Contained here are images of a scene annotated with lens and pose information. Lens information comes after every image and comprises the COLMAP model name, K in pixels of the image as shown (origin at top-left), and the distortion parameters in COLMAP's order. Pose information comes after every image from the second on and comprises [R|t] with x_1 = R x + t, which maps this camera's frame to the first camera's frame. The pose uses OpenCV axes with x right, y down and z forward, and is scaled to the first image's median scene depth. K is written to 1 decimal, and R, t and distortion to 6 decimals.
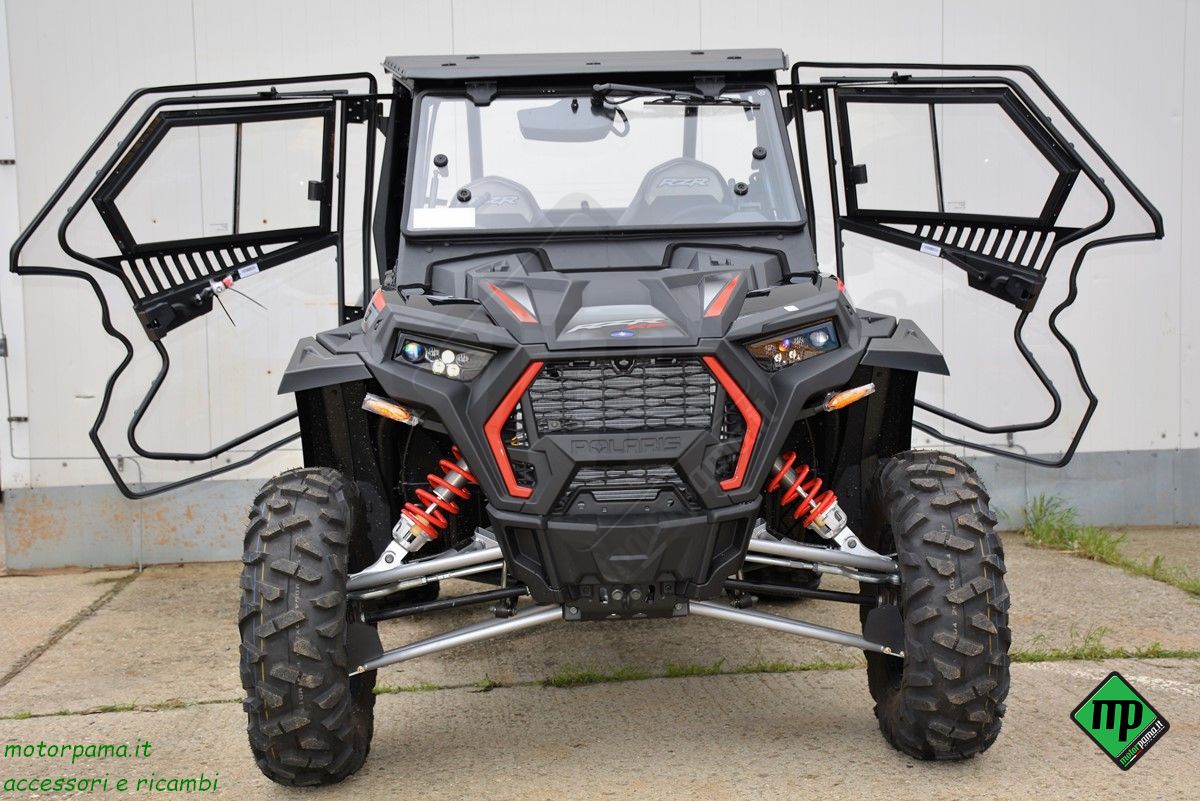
lens RADIAL K [[1667.4, 0, 604.1], [0, 1667.4, 408.5], [0, 0, 1]] dist [0.088502, 0.000000]
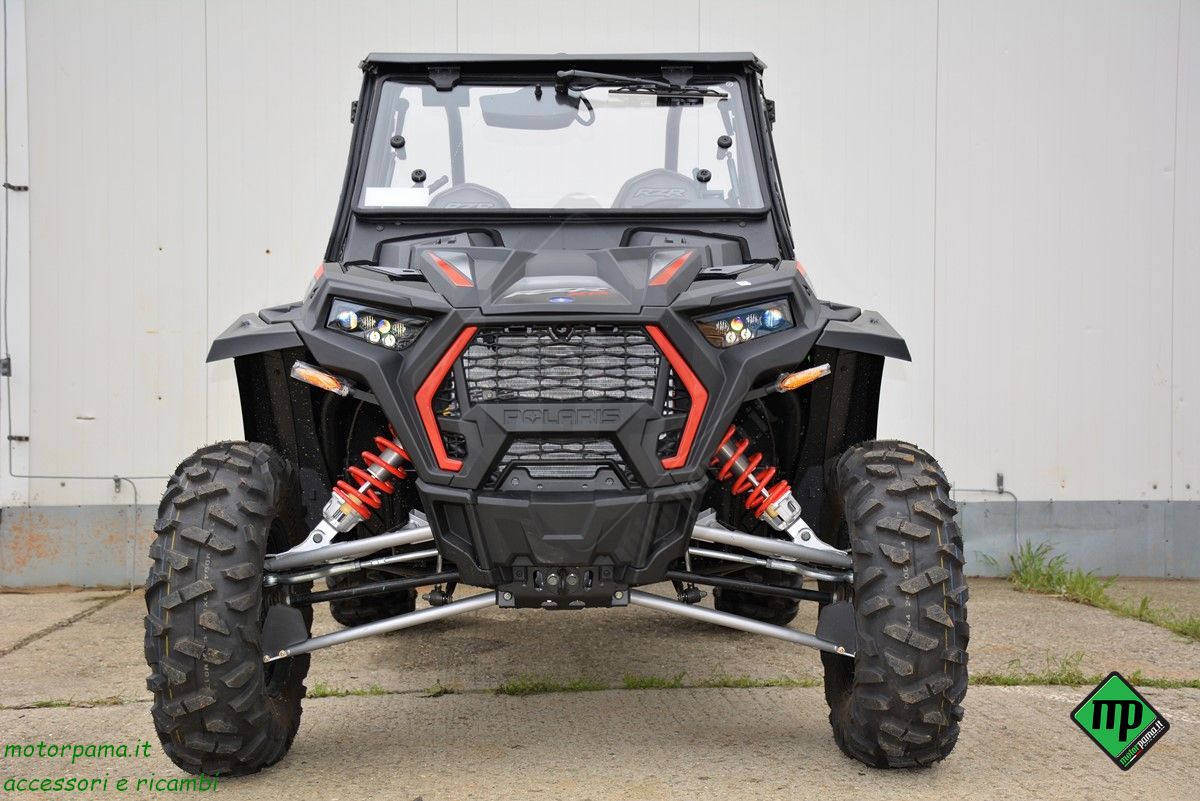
lens RADIAL K [[1599.3, 0, 579.9], [0, 1599.3, 379.4], [0, 0, 1]] dist [0.096166, 0.000000]
pose [[0.999403, 0.023882, -0.024970, 0.041396], [-0.025242, 0.998133, -0.055618, 0.046562], [0.023595, 0.056215, 0.998140, 0.084879]]
